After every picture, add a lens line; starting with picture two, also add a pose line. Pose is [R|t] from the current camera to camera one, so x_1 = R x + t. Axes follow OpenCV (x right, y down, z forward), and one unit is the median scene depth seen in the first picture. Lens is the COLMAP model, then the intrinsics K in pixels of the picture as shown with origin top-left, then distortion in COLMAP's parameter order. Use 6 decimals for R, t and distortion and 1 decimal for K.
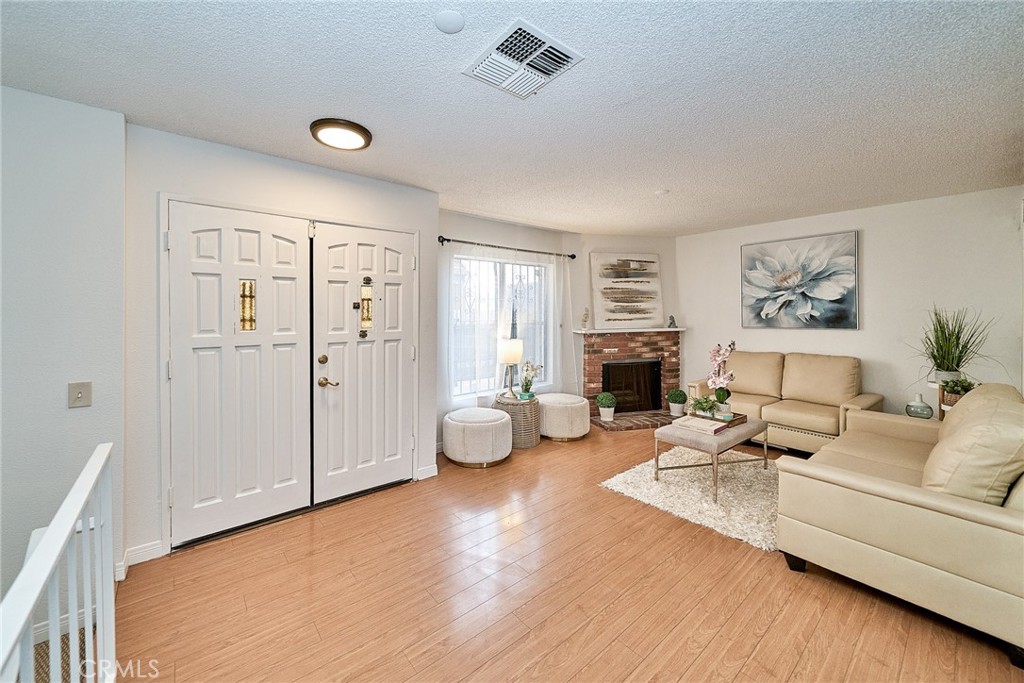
lens RADIAL K [[385.9, 0, 491.1], [0, 385.9, 314.0], [0, 0, 1]] dist [-0.000210, -0.000052]
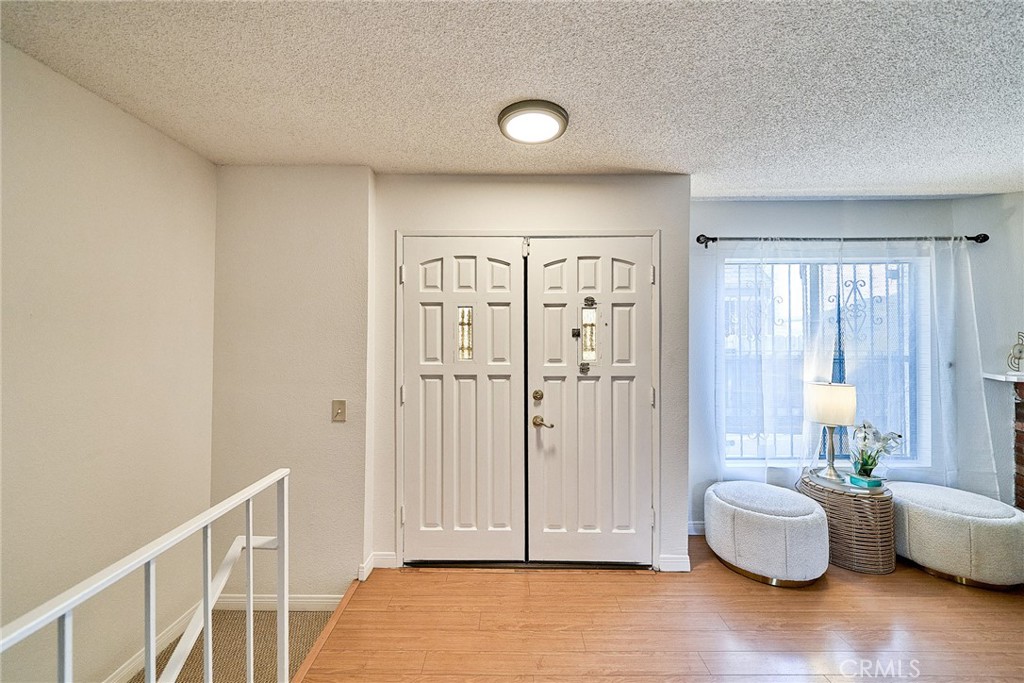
lens RADIAL K [[401.4, 0, 512.4], [0, 401.4, 331.4], [0, 0, 1]] dist [-0.000802, -0.000120]
pose [[0.780425, -0.007671, -0.625202, 0.059544], [-0.003249, 0.999861, -0.016325, -0.007770], [0.625241, 0.014772, 0.780292, 0.185021]]
